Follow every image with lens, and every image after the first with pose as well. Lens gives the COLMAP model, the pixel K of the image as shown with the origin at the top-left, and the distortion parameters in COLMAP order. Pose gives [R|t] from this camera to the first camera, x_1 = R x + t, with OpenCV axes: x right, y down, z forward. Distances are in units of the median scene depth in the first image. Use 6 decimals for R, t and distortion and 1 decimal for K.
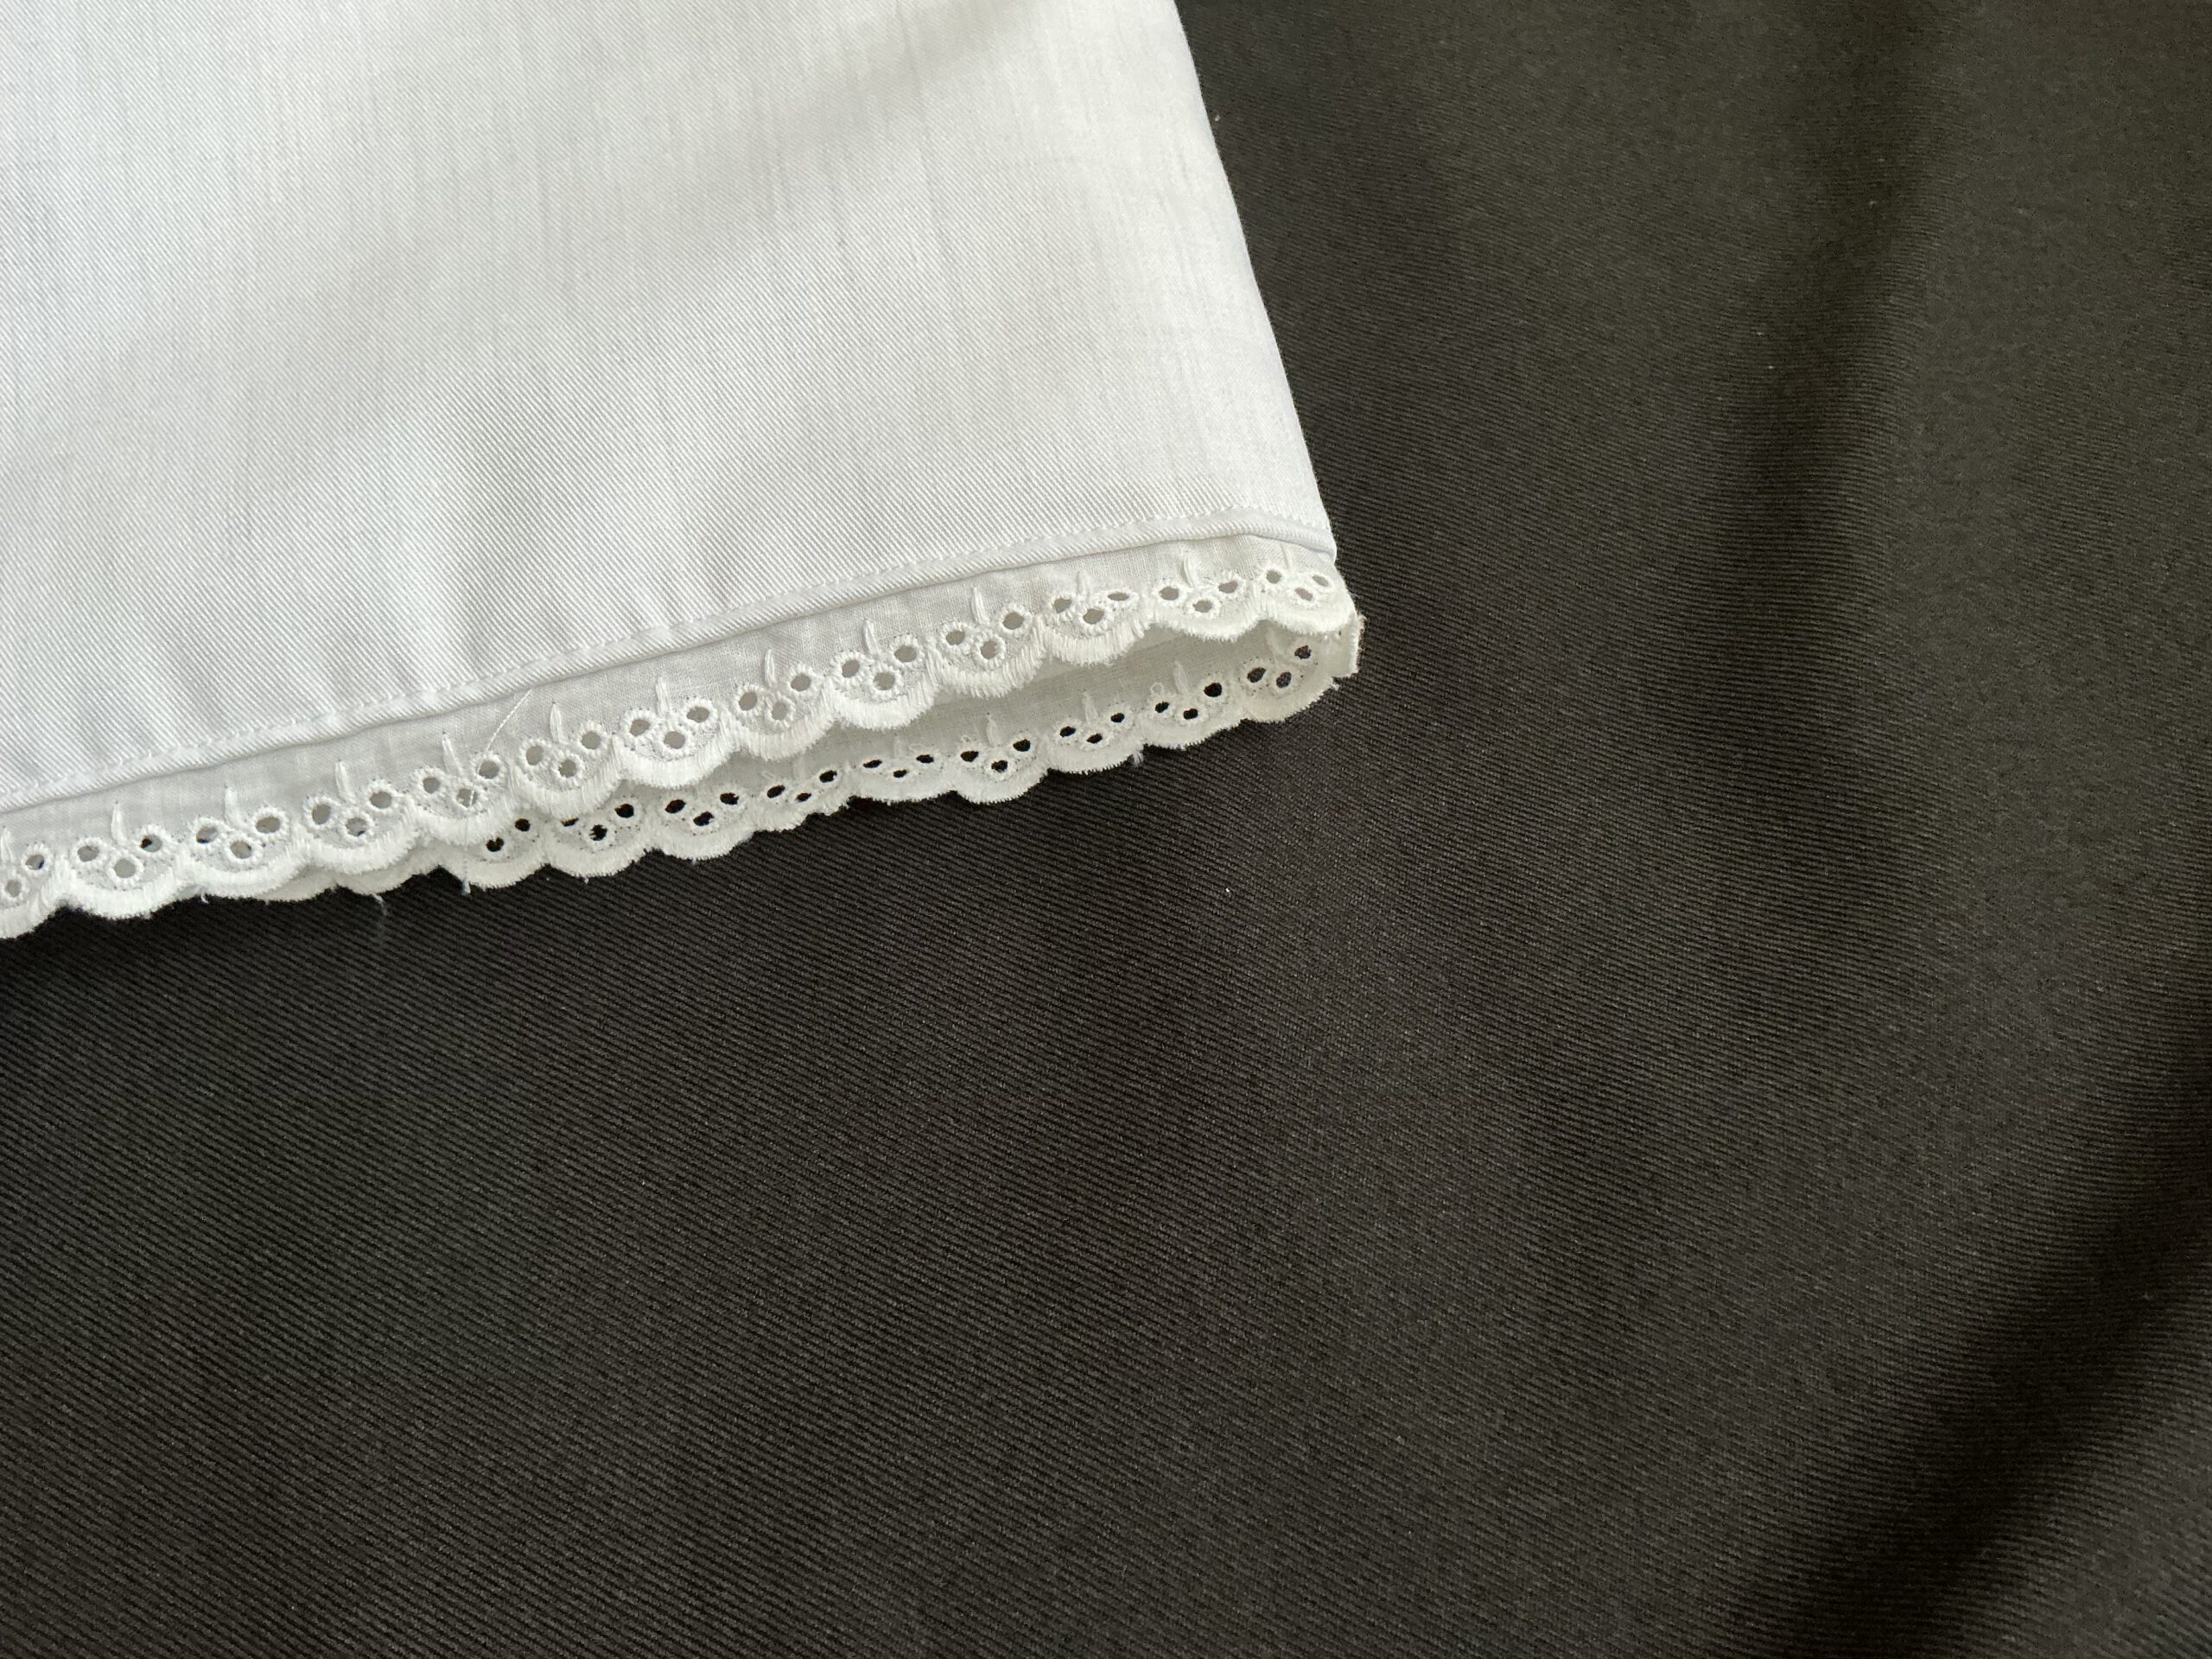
lens RADIAL K [[1840.4, 0, 1106.0], [0, 1840.4, 829.5], [0, 0, 1]] dist [0.160310, -0.323450]
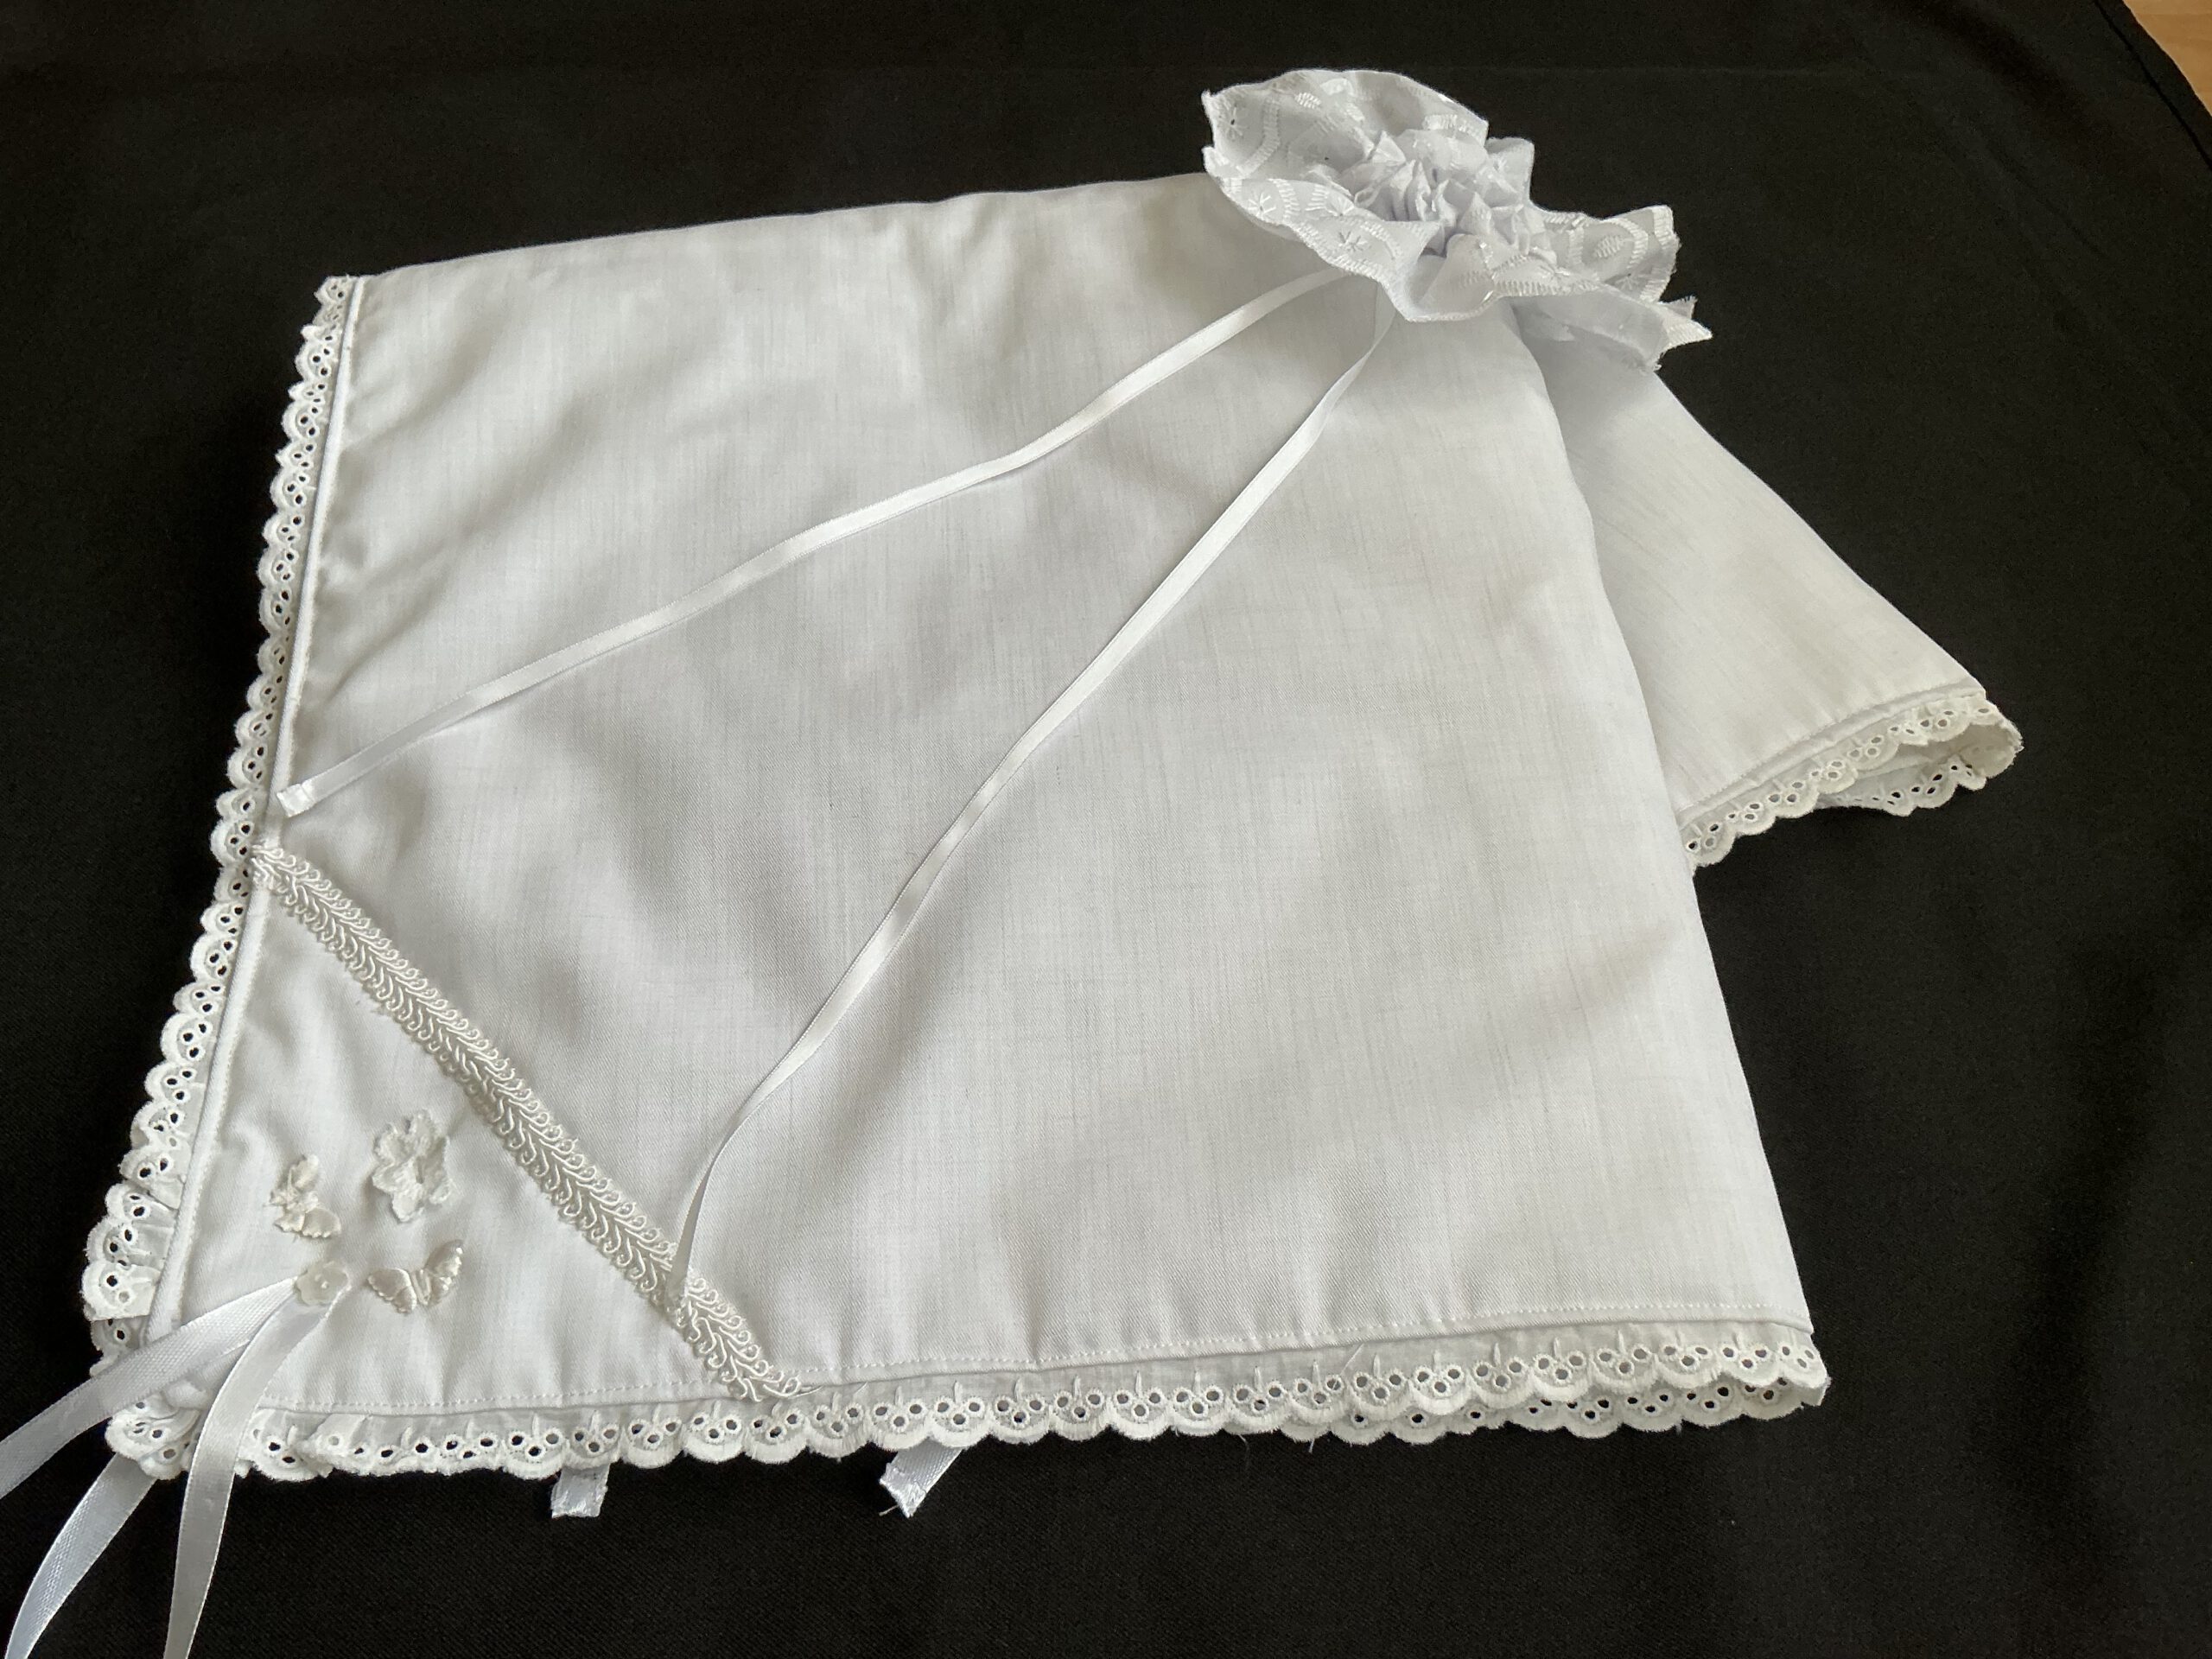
lens RADIAL K [[1840.4, 0, 1106.0], [0, 1840.4, 829.5], [0, 0, 1]] dist [0.160310, -0.323450]
pose [[0.987058, 0.146106, -0.066097, -0.512042], [-0.155528, 0.972640, -0.172574, -0.211711], [0.039074, 0.180621, 0.982776, -0.900162]]
